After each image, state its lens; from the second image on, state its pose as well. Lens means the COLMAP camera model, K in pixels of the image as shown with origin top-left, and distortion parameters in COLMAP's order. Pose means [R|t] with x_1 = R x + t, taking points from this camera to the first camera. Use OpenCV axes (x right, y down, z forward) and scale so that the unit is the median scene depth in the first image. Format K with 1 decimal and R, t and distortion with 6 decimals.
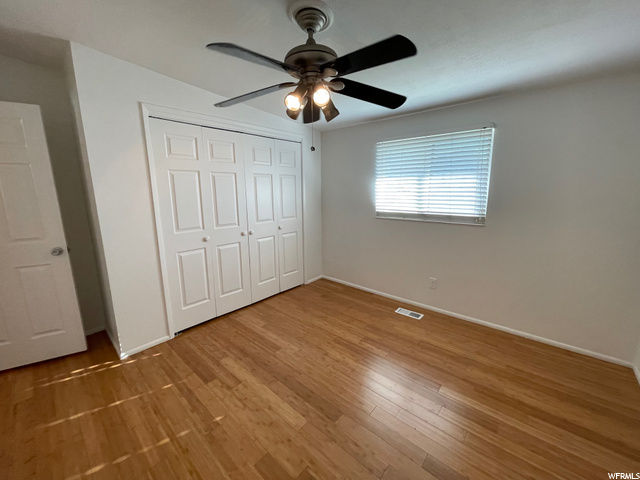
lens RADIAL K [[259.1, 0, 318.3], [0, 259.1, 236.9], [0, 0, 1]] dist [-0.002076, 0.000027]
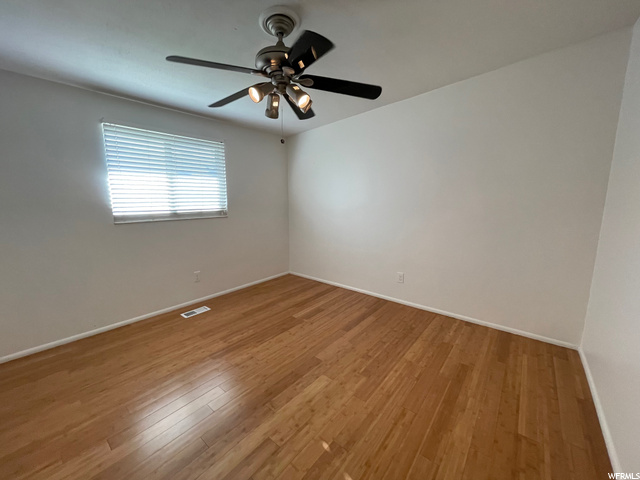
lens RADIAL K [[259.1, 0, 318.3], [0, 259.1, 236.9], [0, 0, 1]] dist [-0.002076, 0.000027]
pose [[-0.041914, -0.144856, 0.988565, -0.721168], [0.182851, 0.971611, 0.150125, -0.056477], [-0.982247, 0.187053, -0.014237, 0.585962]]
